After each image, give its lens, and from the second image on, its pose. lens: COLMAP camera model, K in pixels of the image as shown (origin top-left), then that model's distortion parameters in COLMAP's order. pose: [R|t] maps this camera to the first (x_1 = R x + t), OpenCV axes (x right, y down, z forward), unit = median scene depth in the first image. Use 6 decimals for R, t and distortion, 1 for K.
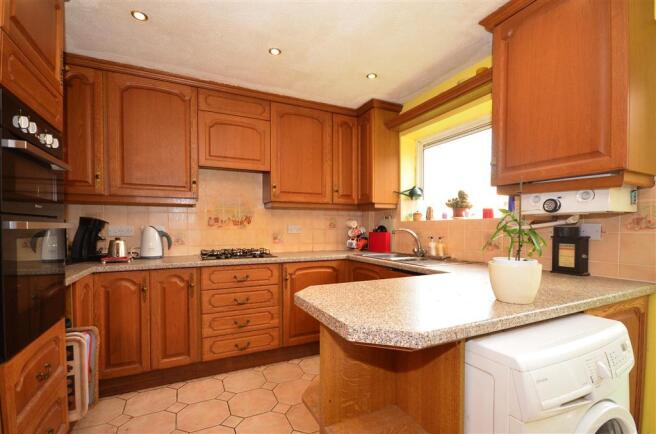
lens RADIAL K [[305.7, 0, 332.0], [0, 305.7, 233.6], [0, 0, 1]] dist [-0.001193, 0.002143]
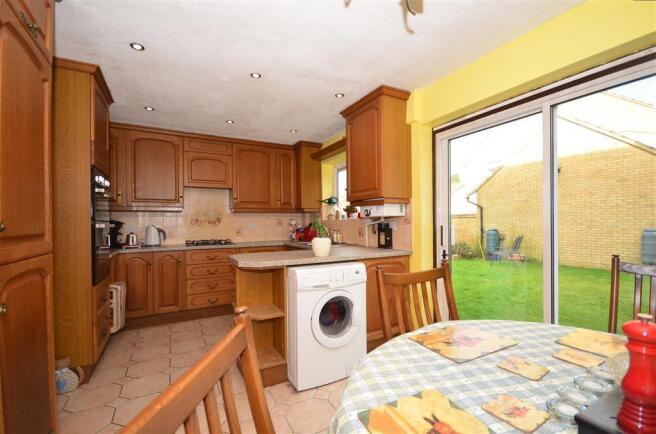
lens RADIAL K [[291.5, 0, 336.8], [0, 291.5, 223.8], [0, 0, 1]] dist [-0.002980, -0.005315]
pose [[0.998221, -0.010592, 0.058679, 0.252433], [0.011792, 0.999728, -0.020139, 0.009190], [-0.058450, 0.020795, 0.998074, -0.523048]]
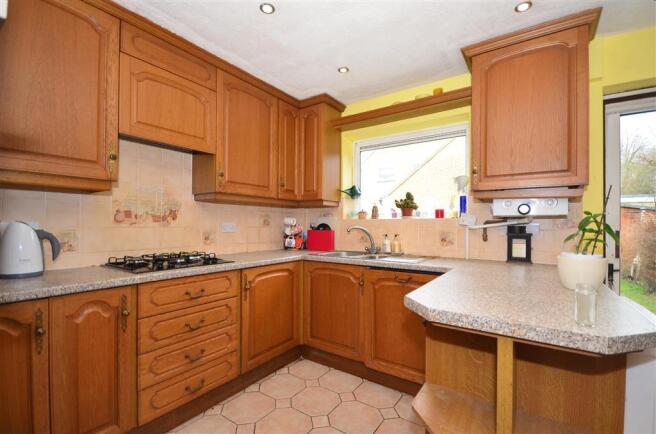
lens RADIAL K [[291.5, 0, 329.1], [0, 291.5, 223.8], [0, 0, 1]] dist [-0.002980, -0.005315]
pose [[0.871385, 0.005738, 0.490567, -0.345200], [0.005164, 0.999769, -0.020868, -0.006342], [-0.490573, 0.020717, 0.871154, 0.218876]]
